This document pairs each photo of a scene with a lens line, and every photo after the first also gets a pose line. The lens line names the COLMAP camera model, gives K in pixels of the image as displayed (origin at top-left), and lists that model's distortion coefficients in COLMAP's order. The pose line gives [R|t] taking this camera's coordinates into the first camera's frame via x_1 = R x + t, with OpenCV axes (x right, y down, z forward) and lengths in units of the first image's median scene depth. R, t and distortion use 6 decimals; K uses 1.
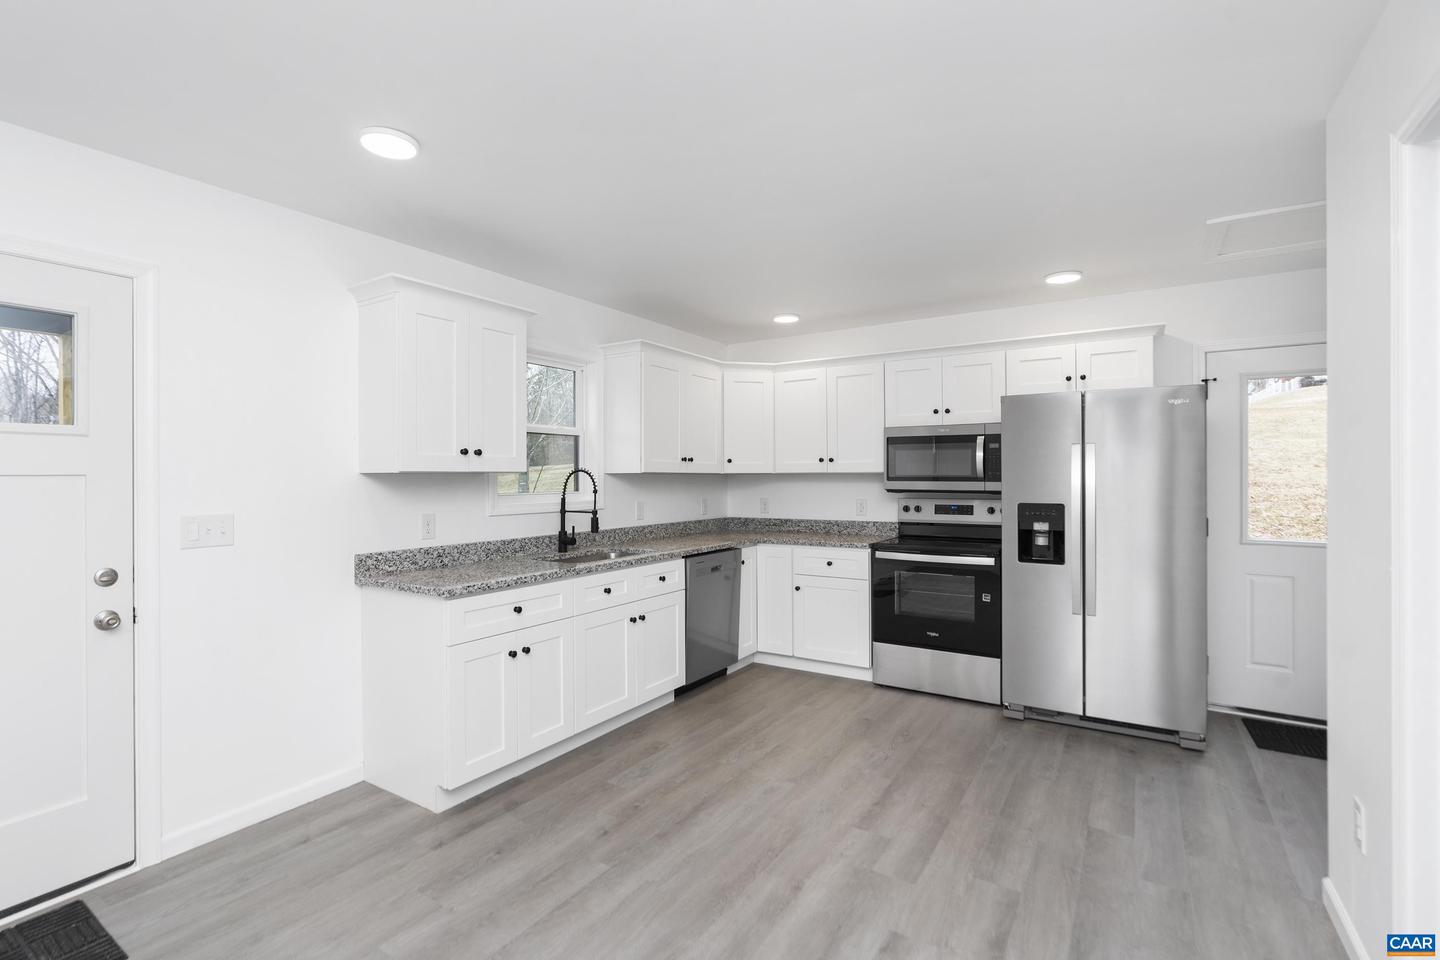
lens RADIAL K [[673.9, 0, 688.9], [0, 673.9, 486.1], [0, 0, 1]] dist [-0.001594, -0.000113]
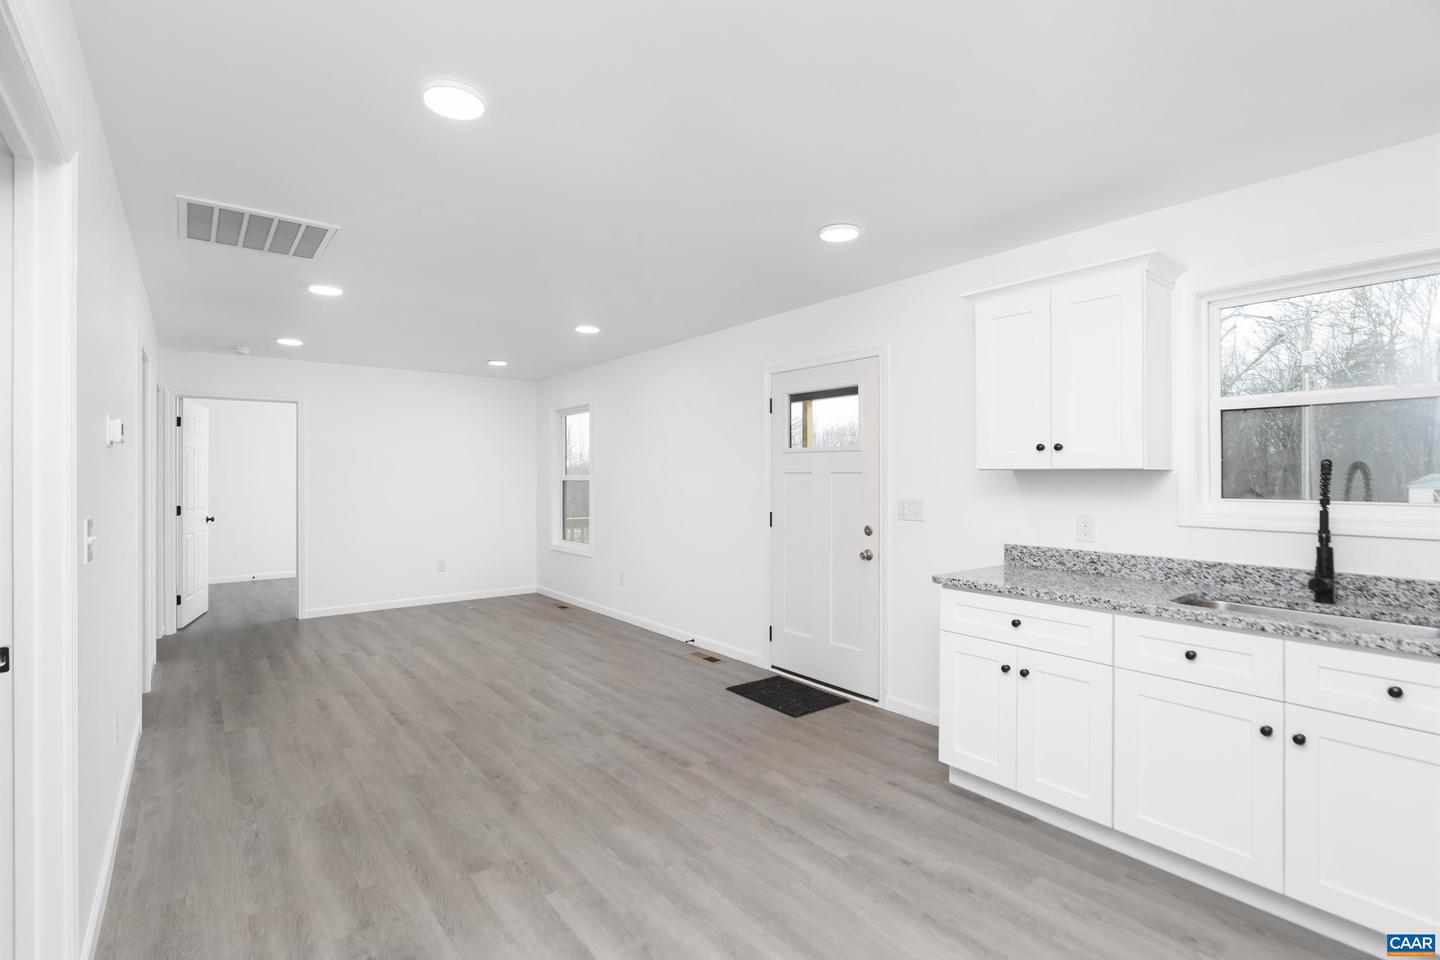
lens RADIAL K [[673.9, 0, 718.5], [0, 673.9, 468.3], [0, 0, 1]] dist [-0.001594, -0.000113]
pose [[-0.300932, -0.000546, -0.953645, 0.561956], [-0.011167, 0.999933, 0.002951, -0.016855], [0.953580, 0.011537, -0.300918, 0.691321]]
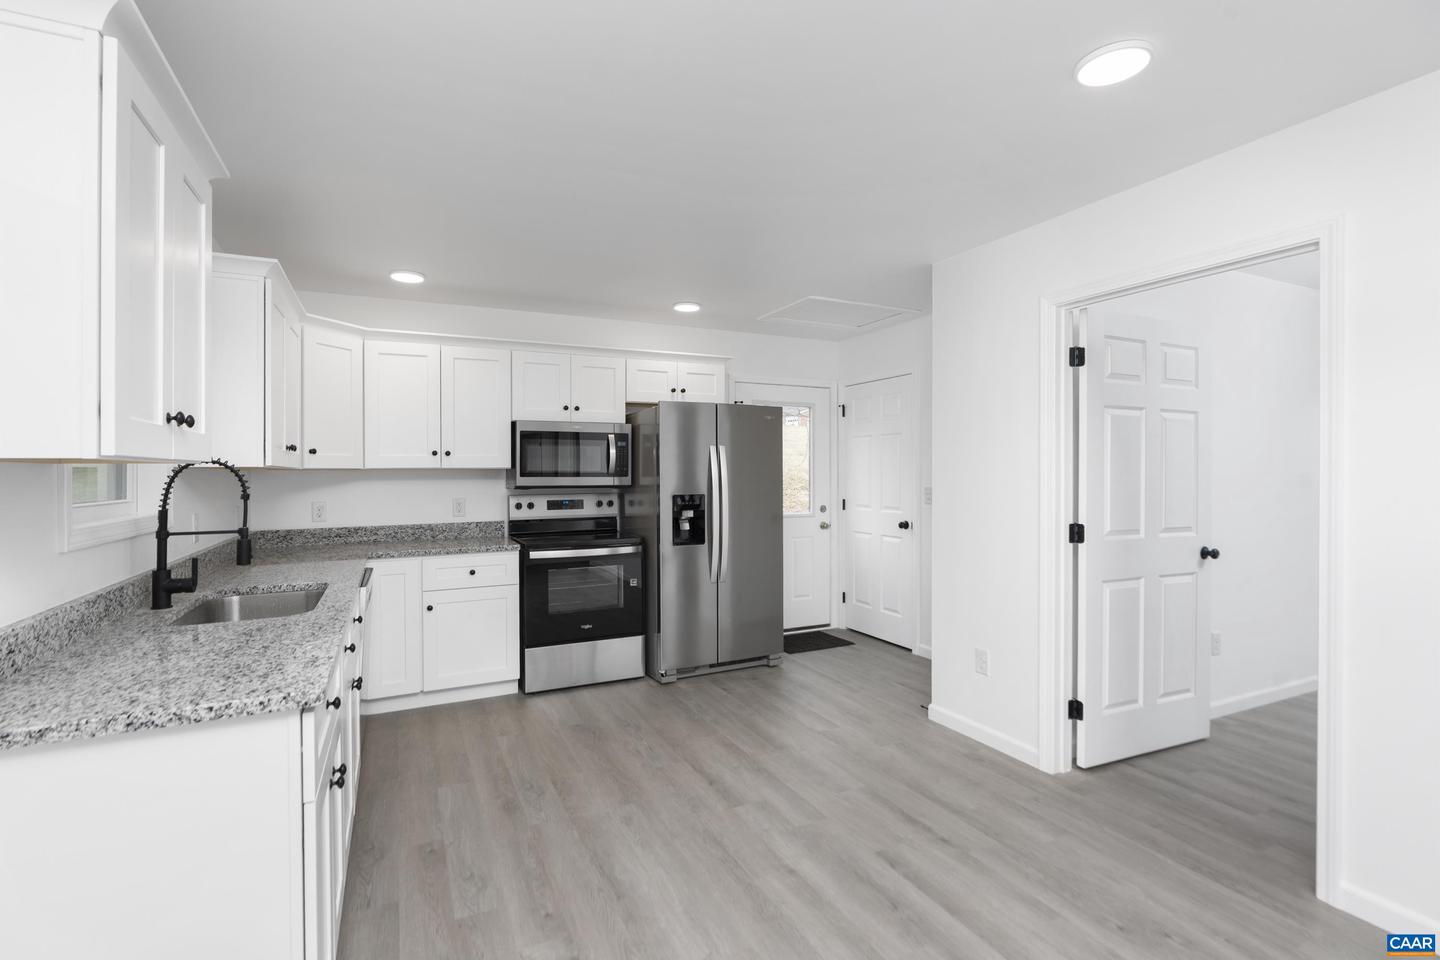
lens RADIAL K [[673.9, 0, 725.5], [0, 673.9, 478.1], [0, 0, 1]] dist [-0.001594, -0.000113]
pose [[0.503090, -0.007707, 0.864200, -0.447189], [0.017439, 0.999847, -0.001235, 0.000154], [-0.864058, 0.015692, 0.503148, 0.327918]]
